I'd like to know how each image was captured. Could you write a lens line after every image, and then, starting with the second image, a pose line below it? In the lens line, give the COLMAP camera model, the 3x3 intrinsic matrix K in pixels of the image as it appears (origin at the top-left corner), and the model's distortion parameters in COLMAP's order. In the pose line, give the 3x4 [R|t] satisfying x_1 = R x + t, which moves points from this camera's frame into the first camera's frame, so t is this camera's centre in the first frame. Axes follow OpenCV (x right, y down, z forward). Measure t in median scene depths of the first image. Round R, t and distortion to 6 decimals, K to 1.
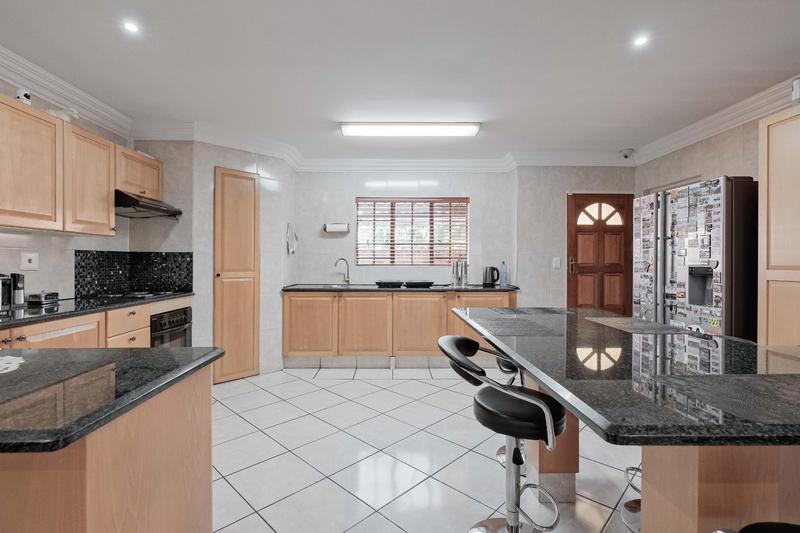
lens RADIAL K [[363.8, 0, 394.4], [0, 363.8, 255.6], [0, 0, 1]] dist [-0.003021, -0.000798]
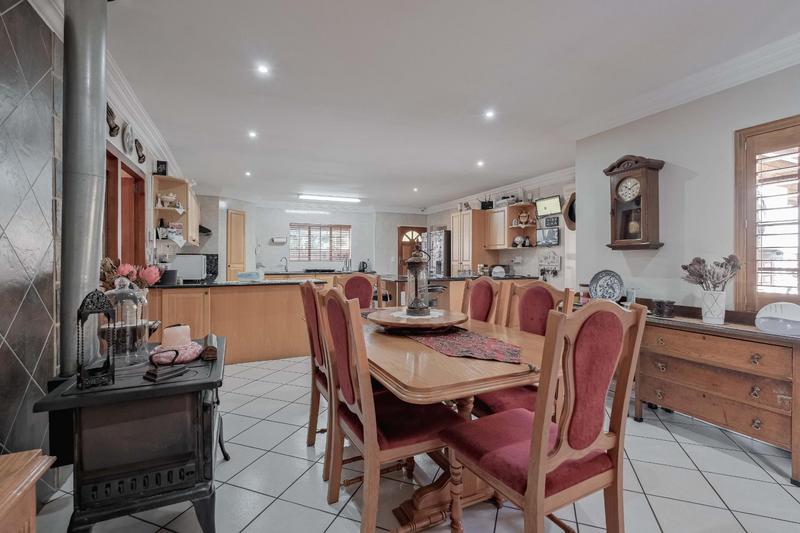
lens RADIAL K [[363.8, 0, 391.7], [0, 363.8, 251.5], [0, 0, 1]] dist [-0.003021, -0.000798]
pose [[0.923437, 0.008153, 0.383662, -0.378425], [-0.006424, 0.999963, -0.005788, -0.014787], [-0.383695, 0.002880, 0.923455, -0.967690]]
